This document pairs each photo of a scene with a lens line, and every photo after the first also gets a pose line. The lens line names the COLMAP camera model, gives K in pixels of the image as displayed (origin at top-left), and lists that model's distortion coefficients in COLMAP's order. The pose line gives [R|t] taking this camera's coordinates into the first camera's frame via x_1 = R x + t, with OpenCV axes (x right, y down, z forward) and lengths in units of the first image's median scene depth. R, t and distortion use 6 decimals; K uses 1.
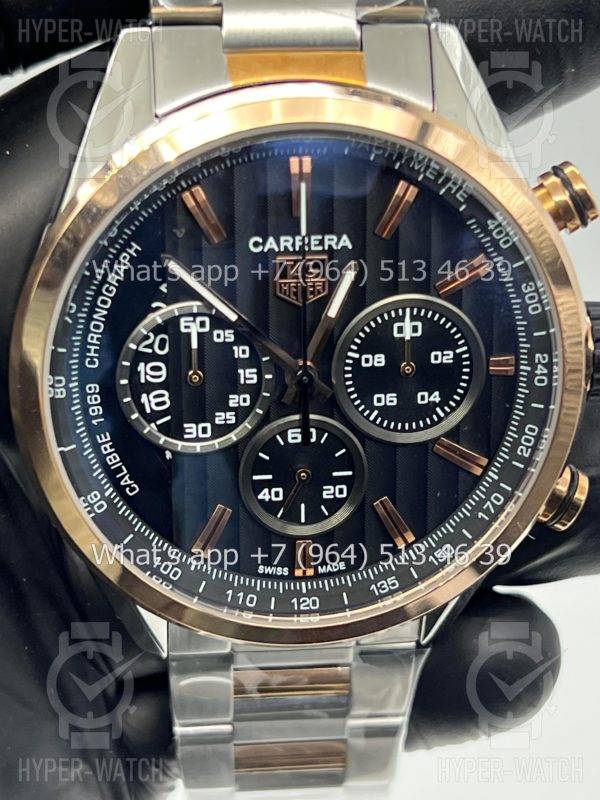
lens RADIAL K [[1968.2, 0, 304.6], [0, 1968.2, 402.4], [0, 0, 1]] dist [0.253348, 0.000000]
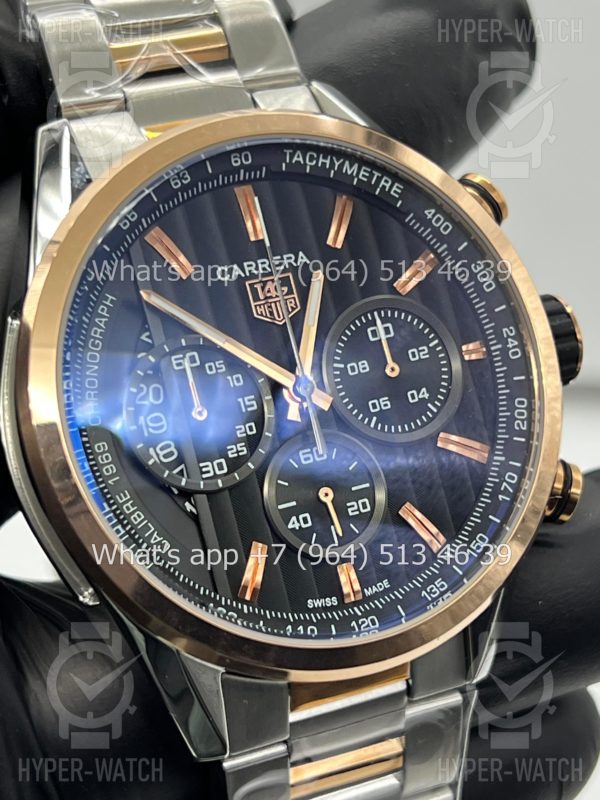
lens RADIAL K [[1968.2, 0, 296.9], [0, 1968.2, 404.4], [0, 0, 1]] dist [0.253348, 0.000000]
pose [[0.939943, -0.218832, 0.261953, -0.264461], [0.303484, 0.887035, -0.347947, 0.338507], [-0.156219, 0.406549, 0.900174, 0.101423]]
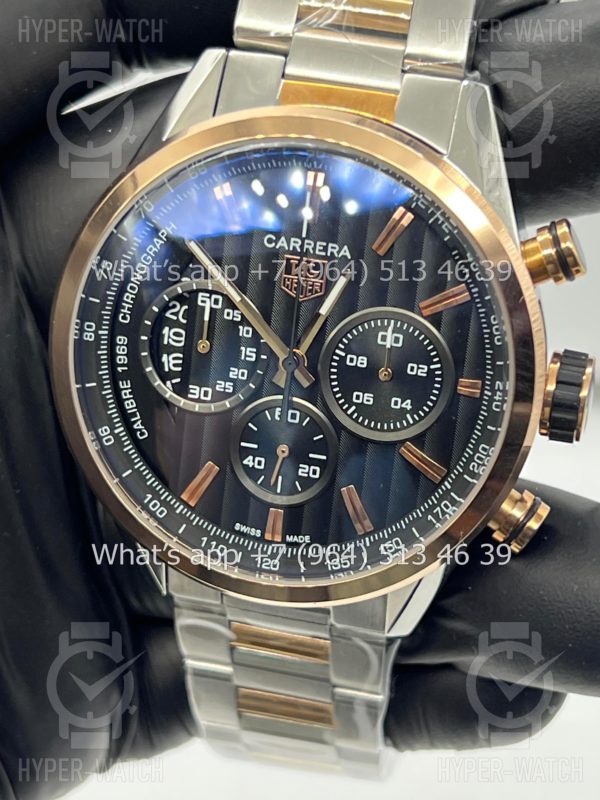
lens RADIAL K [[1968.2, 0, 297.0], [0, 1968.2, 406.1], [0, 0, 1]] dist [0.253348, 0.000000]
pose [[0.938013, 0.183329, -0.294148, 0.341676], [-0.206870, 0.977052, -0.050738, 0.068972], [0.278096, 0.108443, 0.954412, -0.090650]]
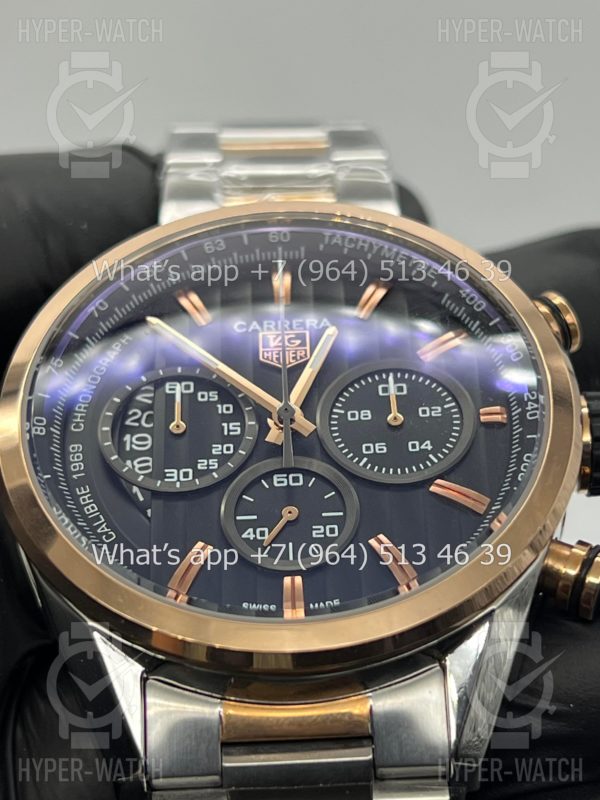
lens RADIAL K [[1968.2, 0, 299.5], [0, 1968.2, 395.9], [0, 0, 1]] dist [0.253348, 0.000000]
pose [[0.988578, -0.111265, -0.101659, 0.106598], [-0.018004, 0.582509, -0.812625, 0.775236], [0.149634, 0.805173, 0.573852, 0.422839]]
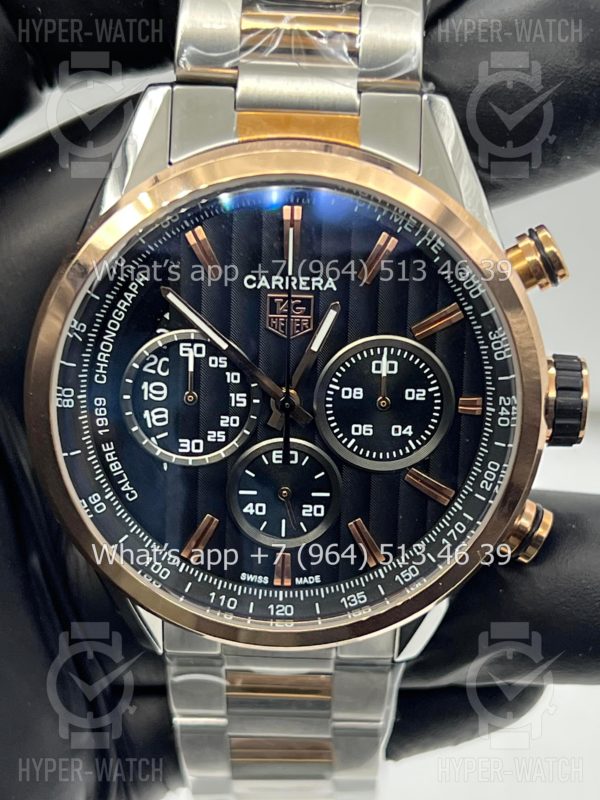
lens RADIAL K [[1968.2, 0, 304.8], [0, 1968.2, 430.4], [0, 0, 1]] dist [0.253348, 0.000000]
pose [[0.992306, 0.064430, -0.105722, 0.126868], [-0.068152, 0.997163, -0.031968, 0.036789], [0.103363, 0.038927, 0.993882, -0.102505]]
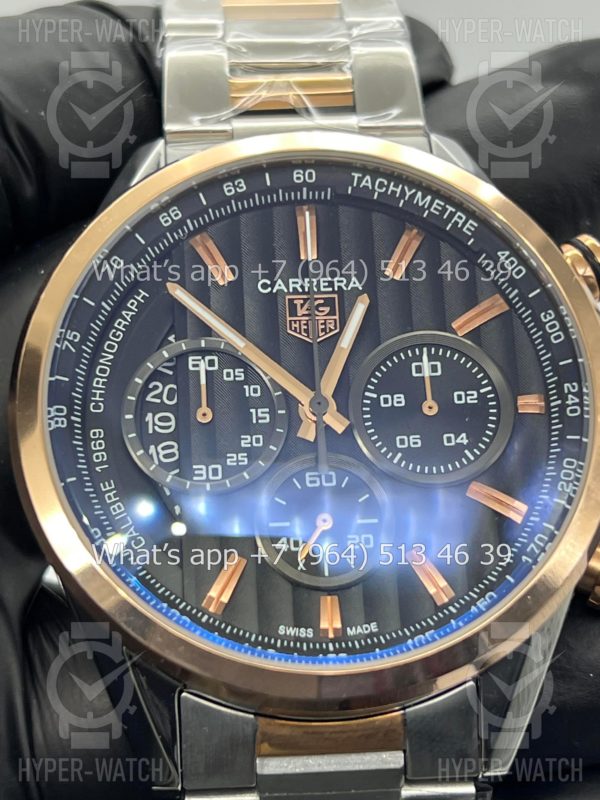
lens RADIAL K [[1968.2, 0, 305.2], [0, 1968.2, 397.8], [0, 0, 1]] dist [0.253348, 0.000000]
pose [[0.996108, -0.067805, -0.056315, 0.046518], [0.022831, 0.815598, -0.578168, 0.525330], [0.085133, 0.574633, 0.813972, 0.224440]]
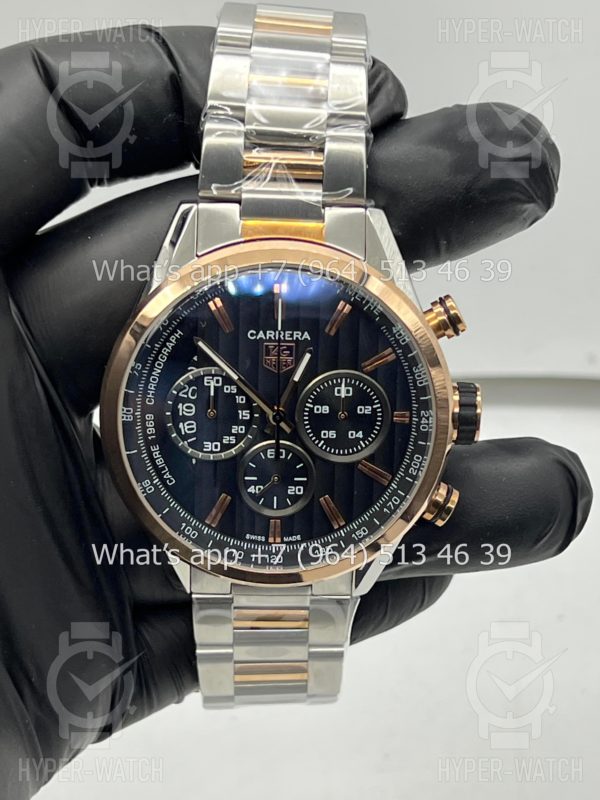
lens RADIAL K [[1968.2, 0, 320.0], [0, 1968.2, 412.1], [0, 0, 1]] dist [0.253348, 0.000000]
pose [[0.996055, 0.051277, -0.072417, 0.151778], [-0.056391, 0.995922, -0.070425, 0.095779], [0.068510, 0.074230, 0.994885, -0.622227]]
